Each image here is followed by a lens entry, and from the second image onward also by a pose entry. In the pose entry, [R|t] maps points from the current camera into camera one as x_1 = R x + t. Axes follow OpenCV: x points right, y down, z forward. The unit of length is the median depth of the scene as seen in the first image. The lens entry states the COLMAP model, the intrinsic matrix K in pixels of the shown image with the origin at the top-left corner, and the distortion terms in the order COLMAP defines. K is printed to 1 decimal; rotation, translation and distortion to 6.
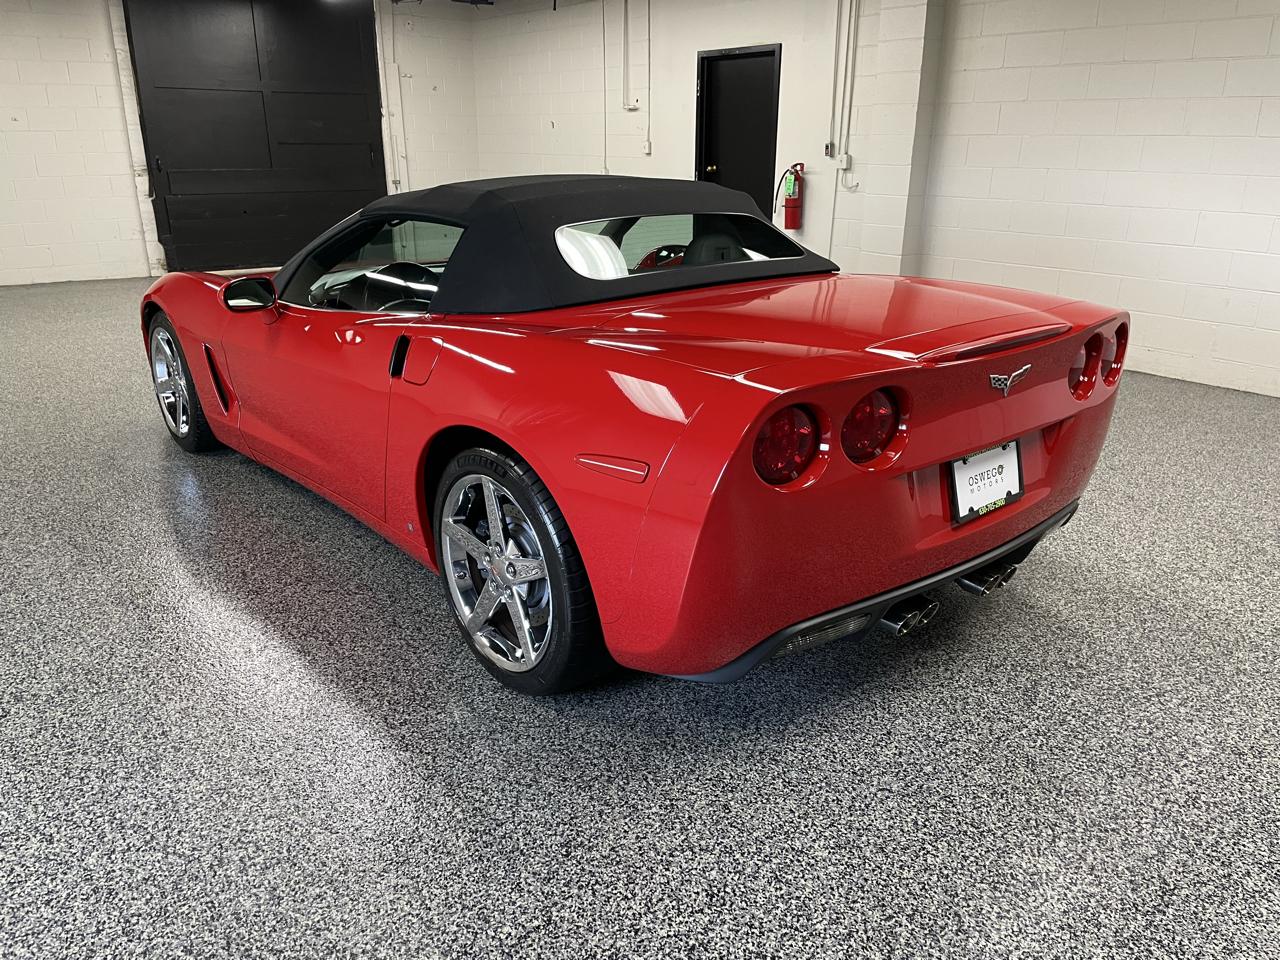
lens RADIAL K [[961.3, 0, 647.8], [0, 961.3, 481.7], [0, 0, 1]] dist [0.096784, -0.128231]
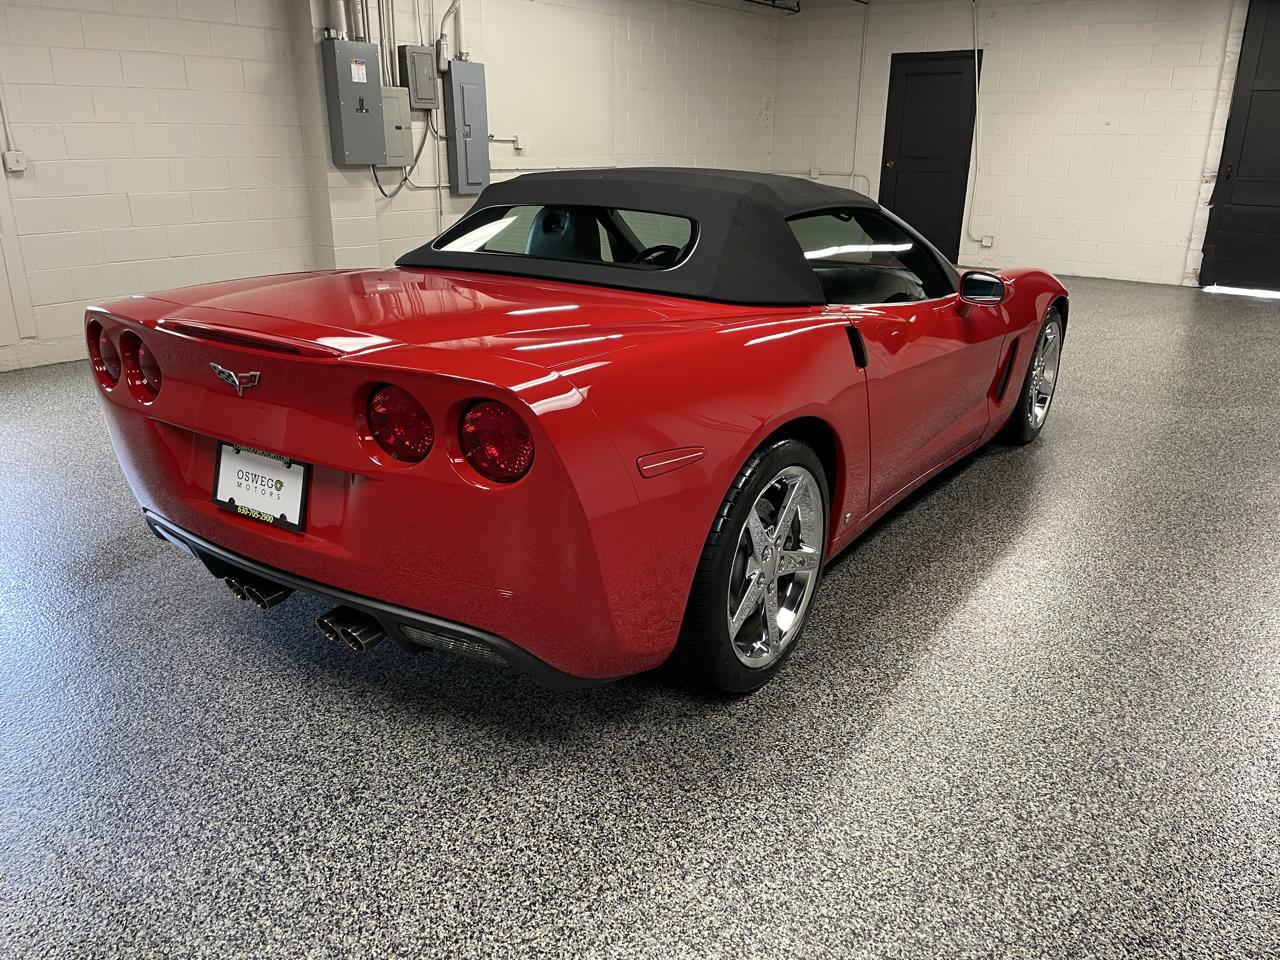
lens RADIAL K [[961.8, 0, 640.0], [0, 961.8, 480.0], [0, 0, 1]] dist [0.098361, -0.129743]
pose [[0.266526, 0.316763, -0.910289, 0.298236], [-0.327163, 0.918110, 0.223693, -0.077193], [0.906603, 0.238193, 0.348333, 0.230441]]
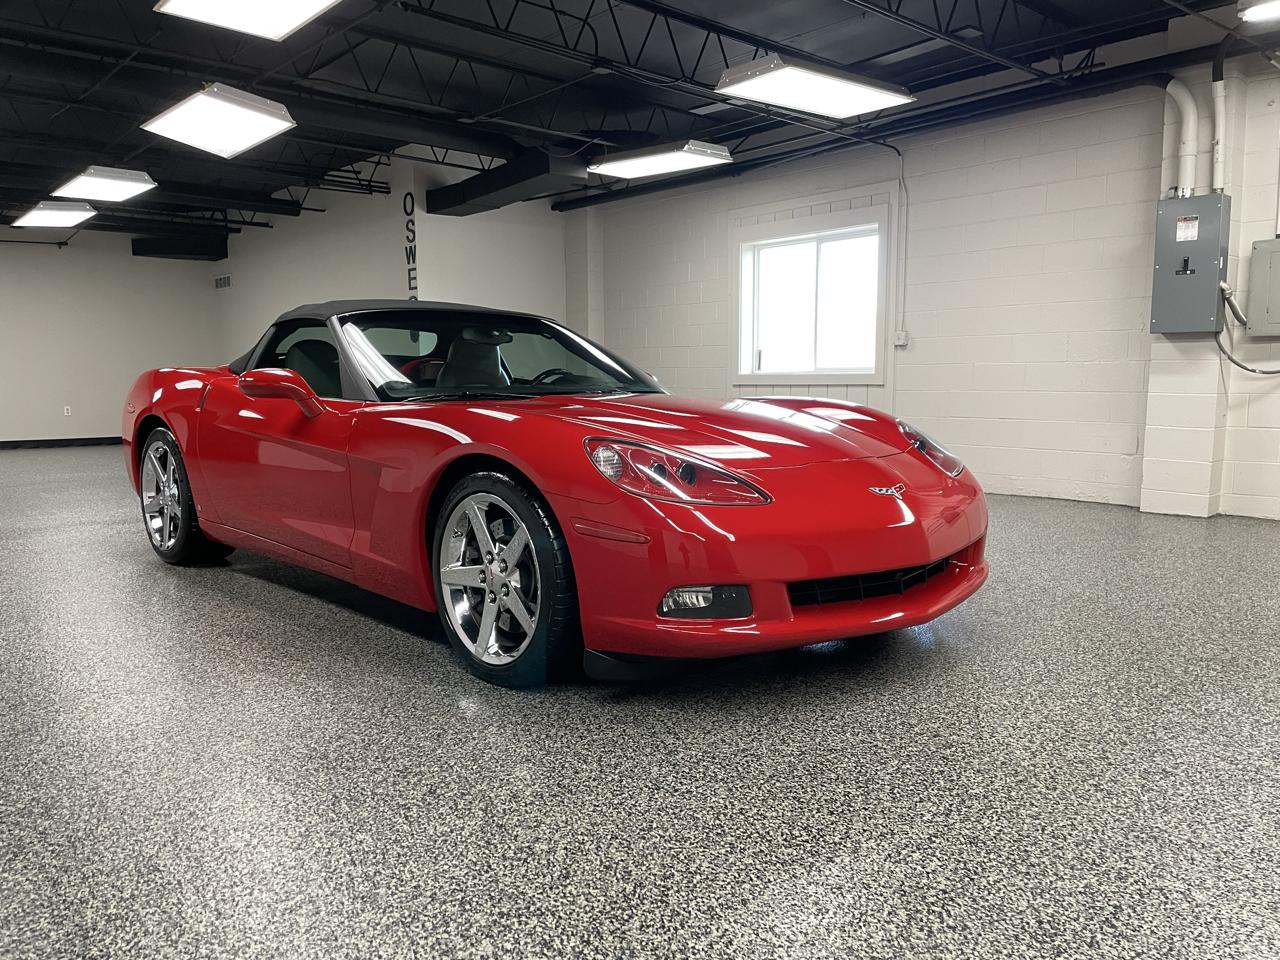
lens RADIAL K [[931.7, 0, 651.7], [0, 931.7, 486.5], [0, 0, 1]] dist [0.089733, -0.116491]
pose [[-0.996687, 0.008720, -0.080867, -0.101216], [-0.028134, 0.895903, 0.443358, -0.227100], [0.076315, 0.444164, -0.892690, 0.774923]]
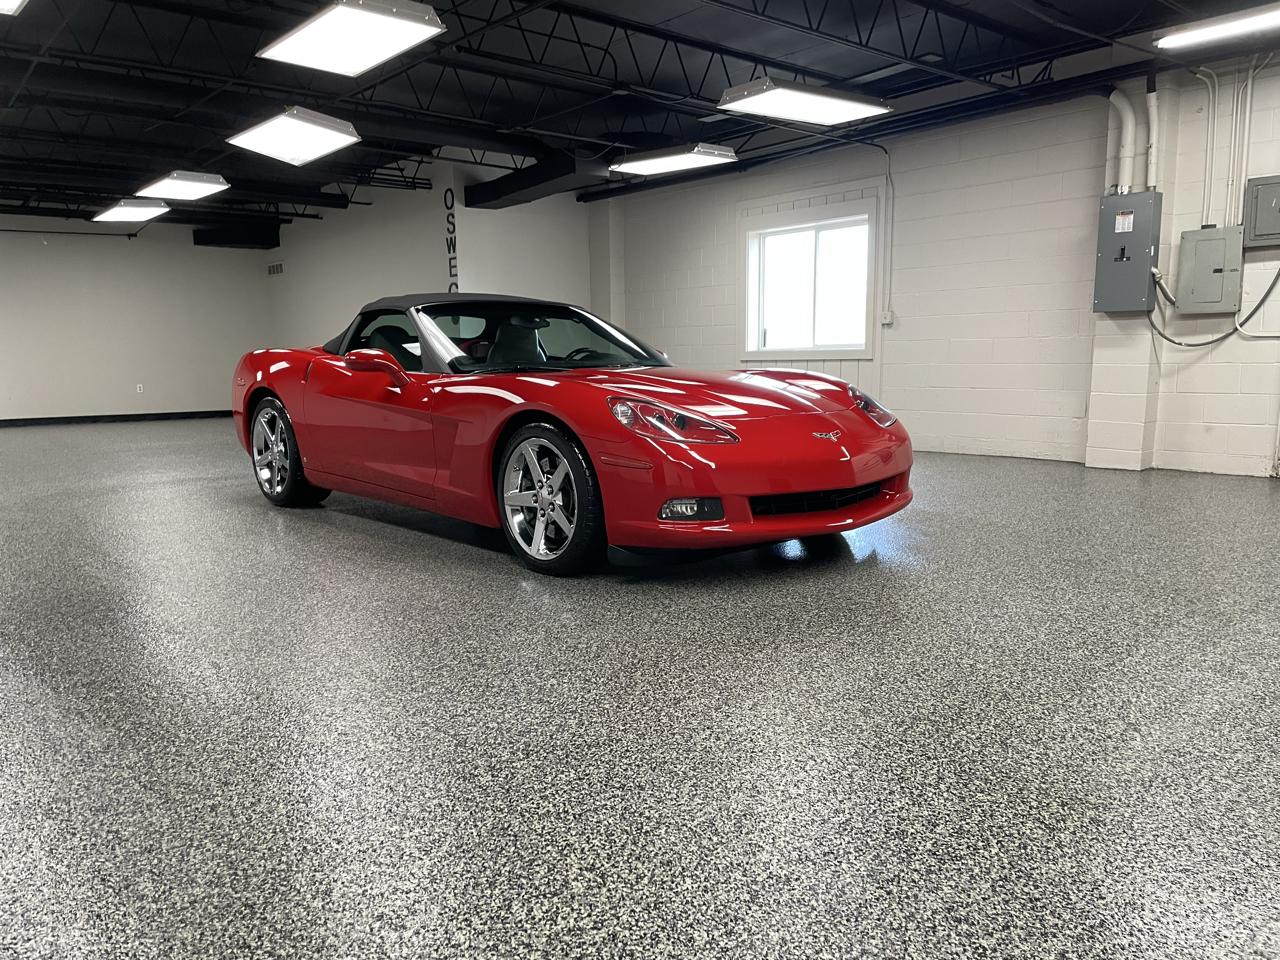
lens RADIAL K [[926.7, 0, 647.3], [0, 926.7, 502.0], [0, 0, 1]] dist [0.088079, -0.118567]
pose [[-0.998621, 0.014777, -0.050377, -0.100418], [-0.011233, 0.877203, 0.479988, -0.262721], [0.051284, 0.479892, -0.875827, 0.875839]]
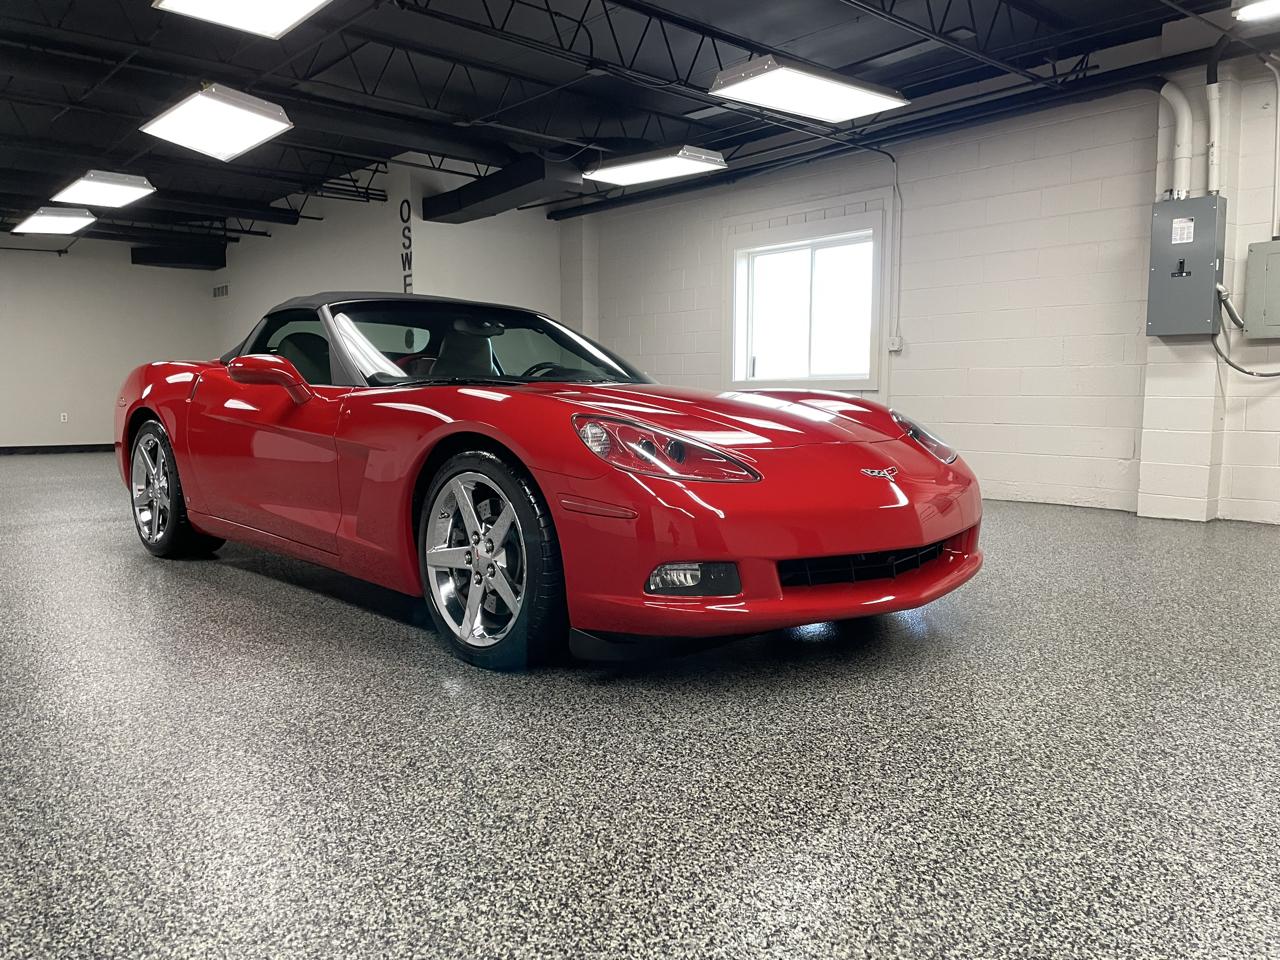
lens RADIAL K [[932.3, 0, 640.0], [0, 932.3, 480.0], [0, 0, 1]] dist [0.088470, -0.114935]
pose [[-0.997286, 0.000430, -0.073627, -0.103337], [-0.030649, 0.906803, 0.420438, -0.215948], [0.066946, 0.421553, -0.904329, 0.776856]]
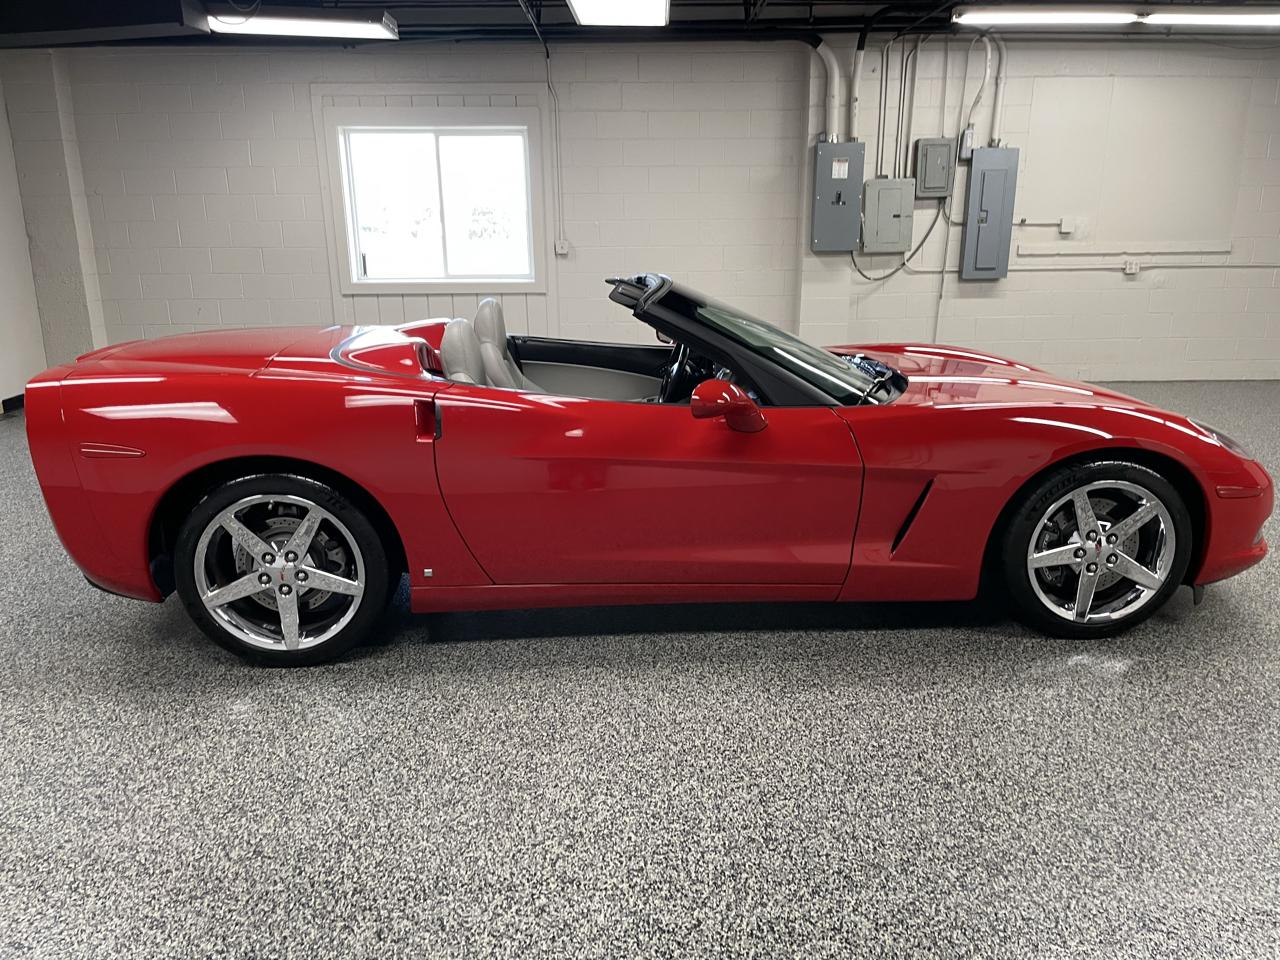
lens RADIAL K [[961.8, 0, 640.0], [0, 961.8, 480.0], [0, 0, 1]] dist [0.098361, -0.129743]
pose [[-0.590536, 0.209402, -0.779370, 0.259495], [-0.264243, 0.862338, 0.431913, -0.198810], [0.762524, 0.461003, -0.453909, 0.557069]]
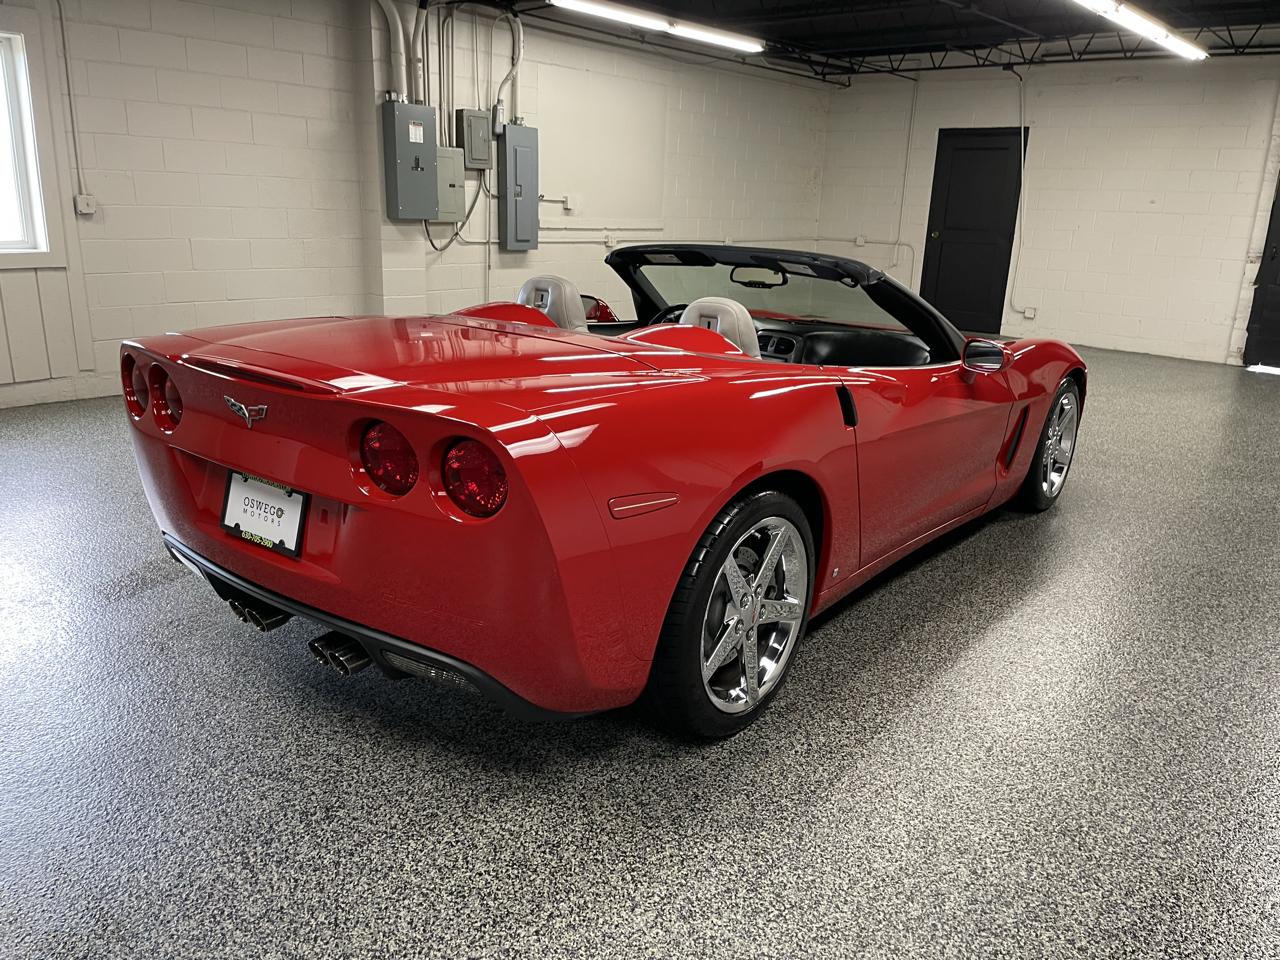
lens RADIAL K [[961.3, 0, 647.8], [0, 961.3, 481.7], [0, 0, 1]] dist [0.096784, -0.128231]
pose [[0.214019, 0.275321, -0.937227, 0.311736], [-0.358906, 0.914513, 0.186691, -0.082077], [0.908506, 0.296420, 0.294538, 0.242156]]
